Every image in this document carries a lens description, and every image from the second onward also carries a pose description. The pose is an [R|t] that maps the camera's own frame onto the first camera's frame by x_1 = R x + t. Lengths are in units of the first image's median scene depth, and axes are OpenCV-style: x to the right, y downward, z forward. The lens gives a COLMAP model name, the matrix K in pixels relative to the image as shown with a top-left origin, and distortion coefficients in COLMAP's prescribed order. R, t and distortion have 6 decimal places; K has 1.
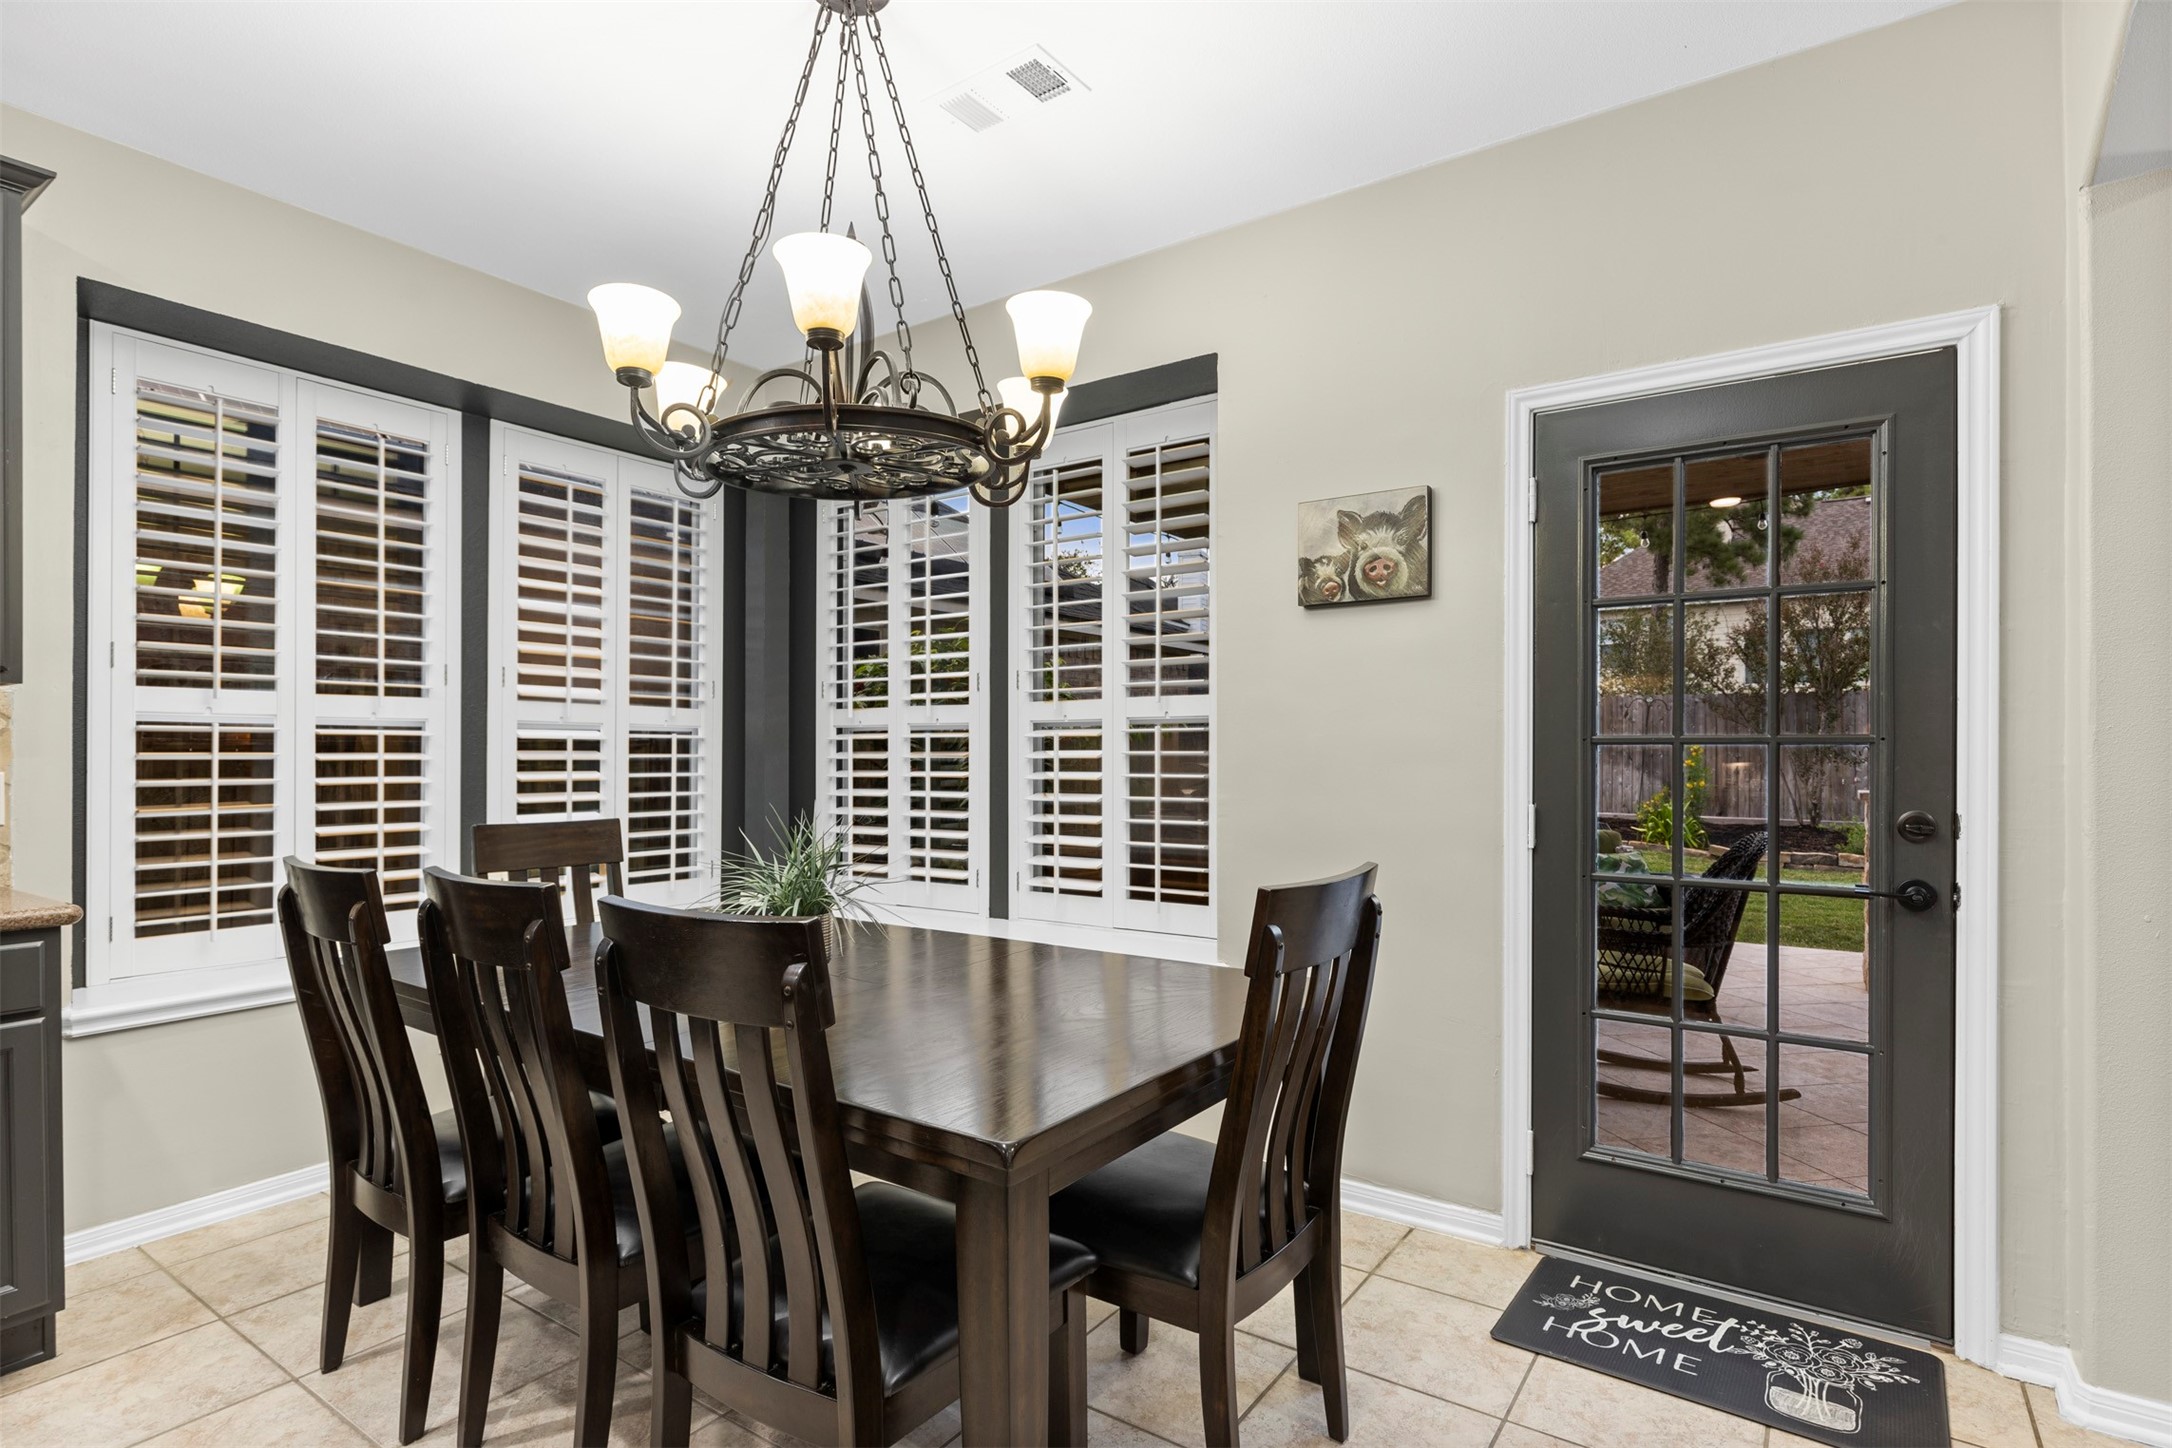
lens RADIAL K [[1083.2, 0, 1095.3], [0, 1083.2, 753.3], [0, 0, 1]] dist [-0.000385, 0.001484]
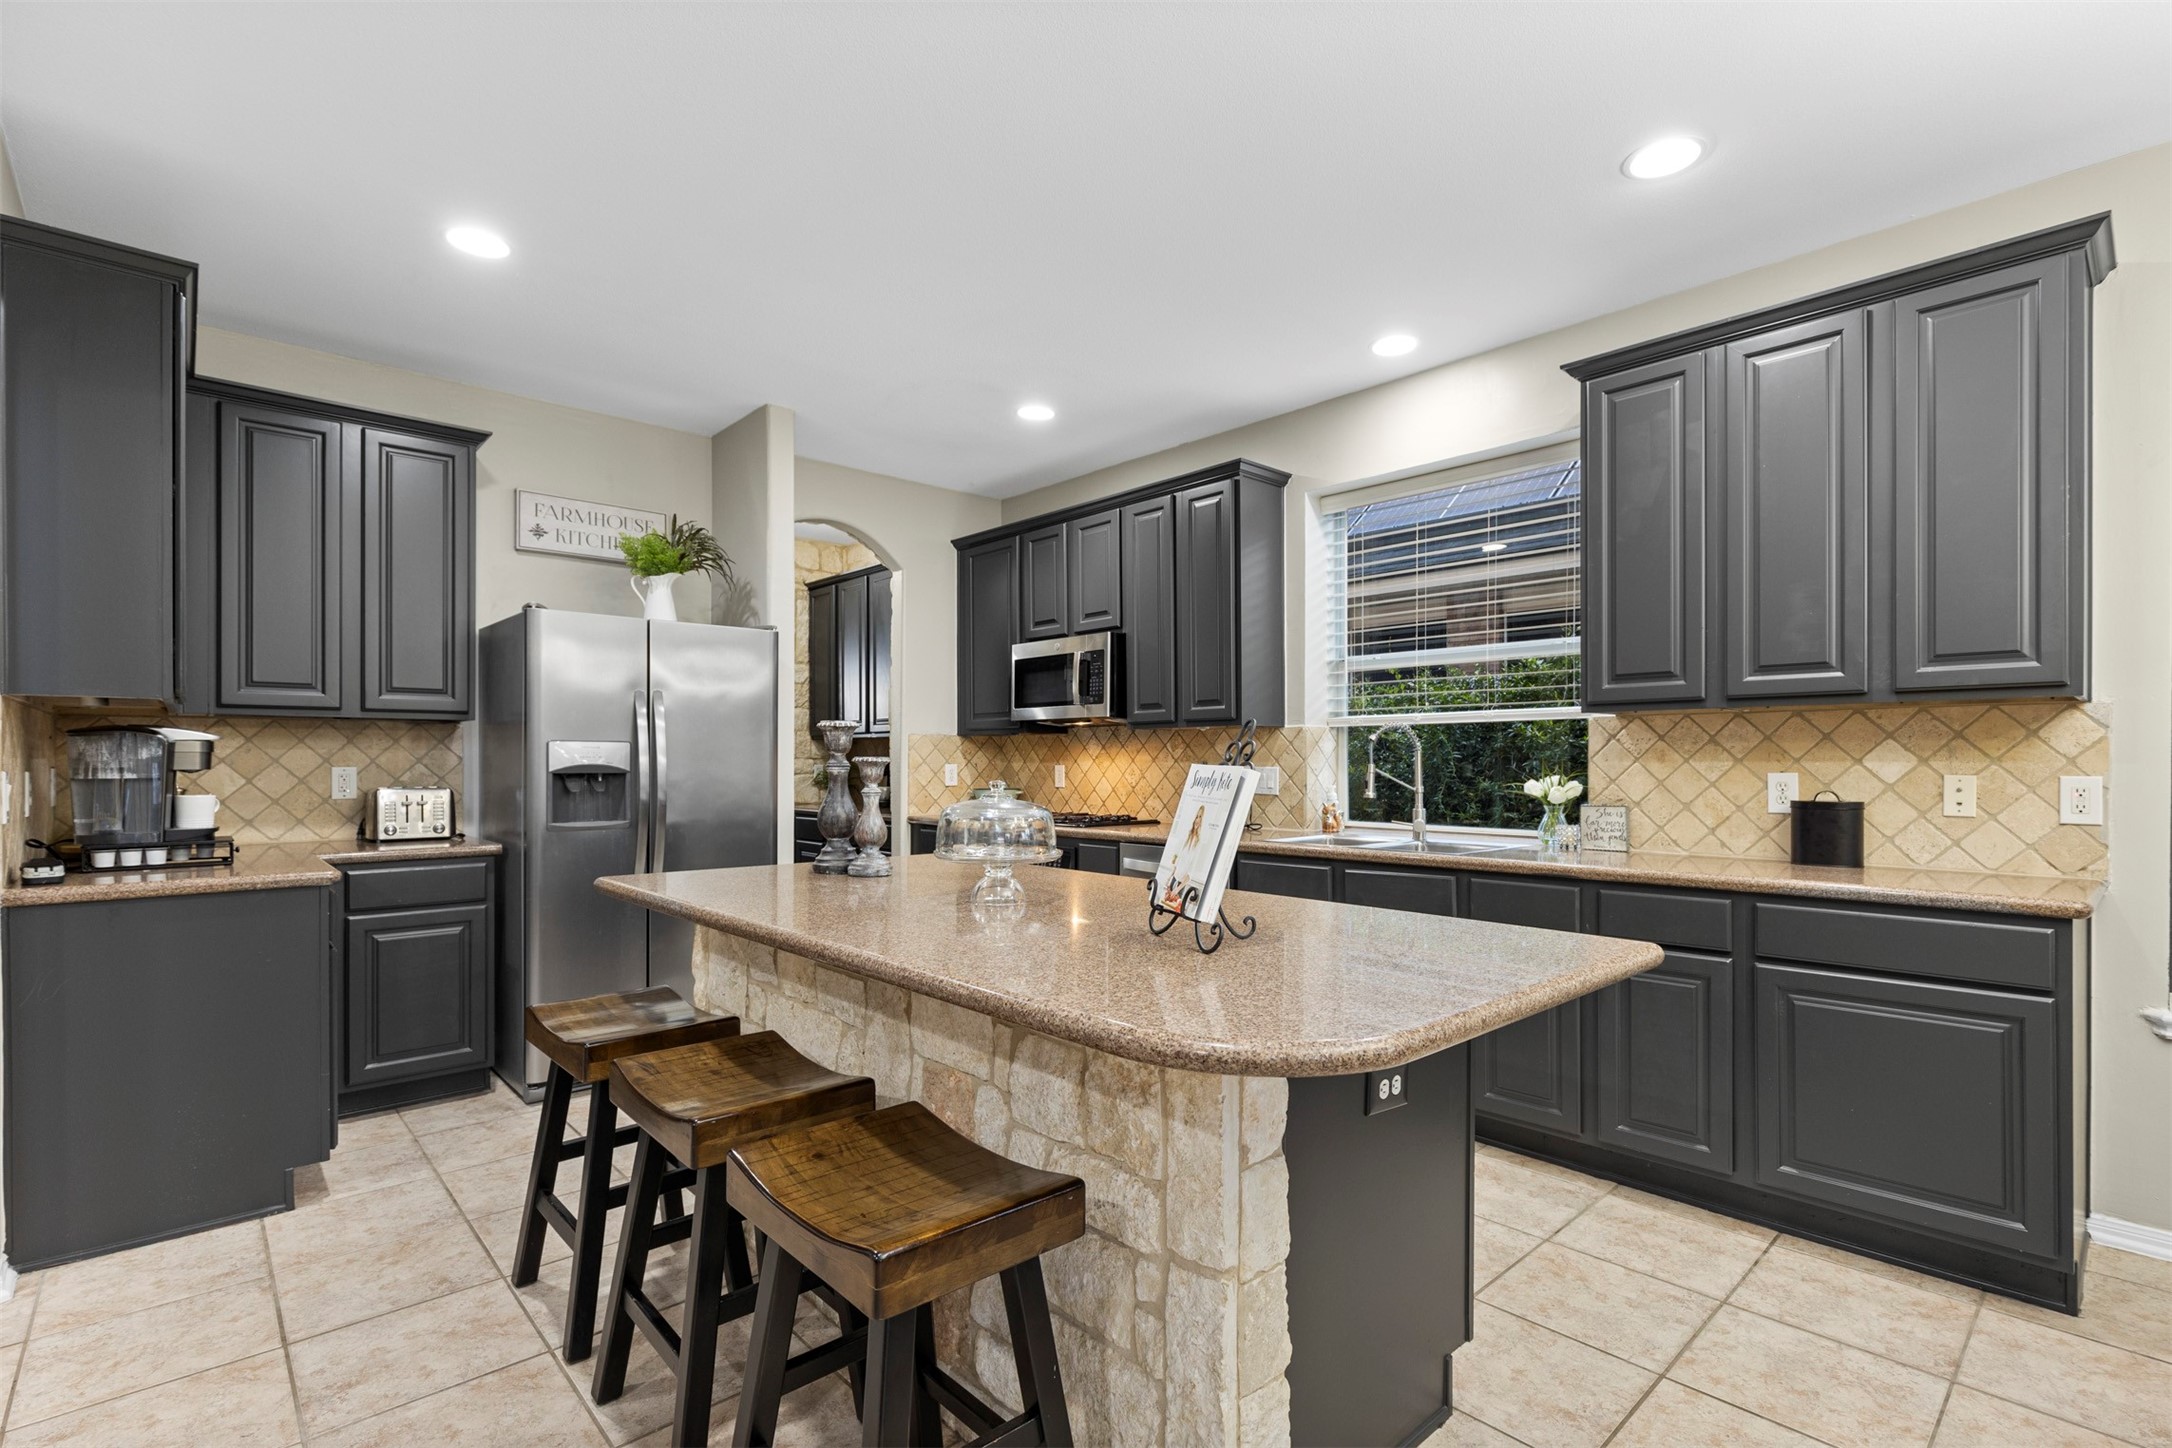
lens RADIAL K [[1001.3, 0, 1102.9], [0, 1001.3, 761.9], [0, 0, 1]] dist [-0.001464, -0.000542]
pose [[-0.213753, 0.005288, -0.976873, 0.146838], [-0.005005, 0.999966, 0.006508, 0.001064], [0.976875, 0.006281, -0.213720, 0.180674]]
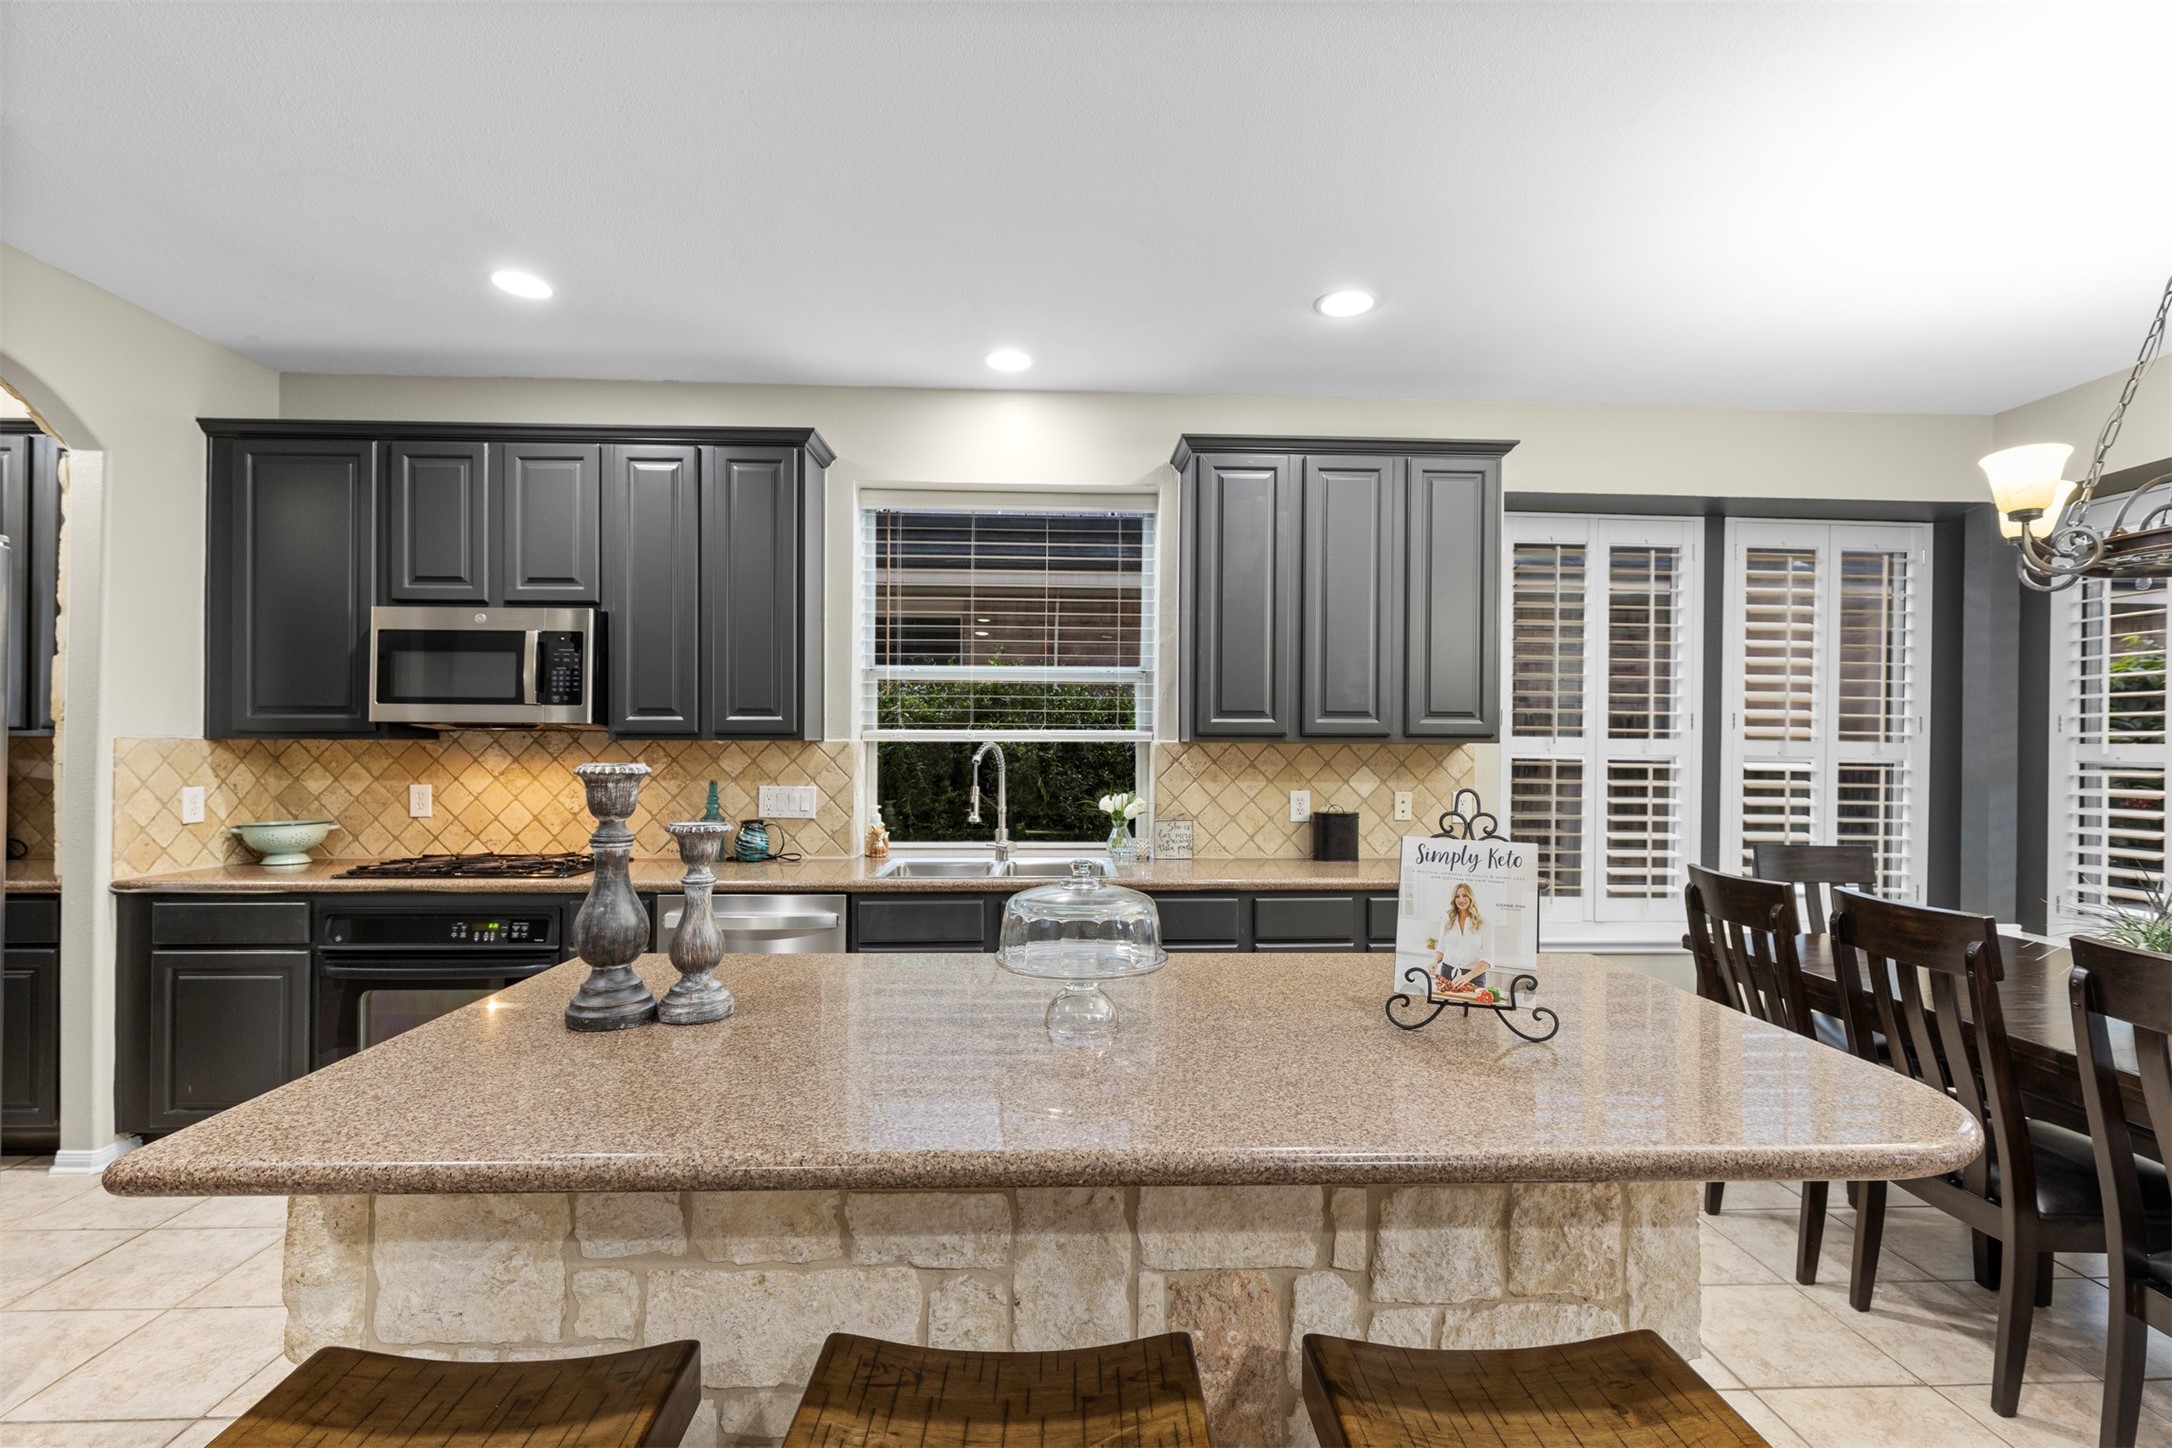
lens RADIAL K [[985.6, 0, 1097.4], [0, 985.6, 741.3], [0, 0, 1]] dist [0.001337, -0.000449]
pose [[0.603184, 0.007272, -0.797569, -0.091617], [-0.012662, 0.999920, -0.000459, -0.041816], [0.797501, 0.010375, 0.603228, -0.315644]]
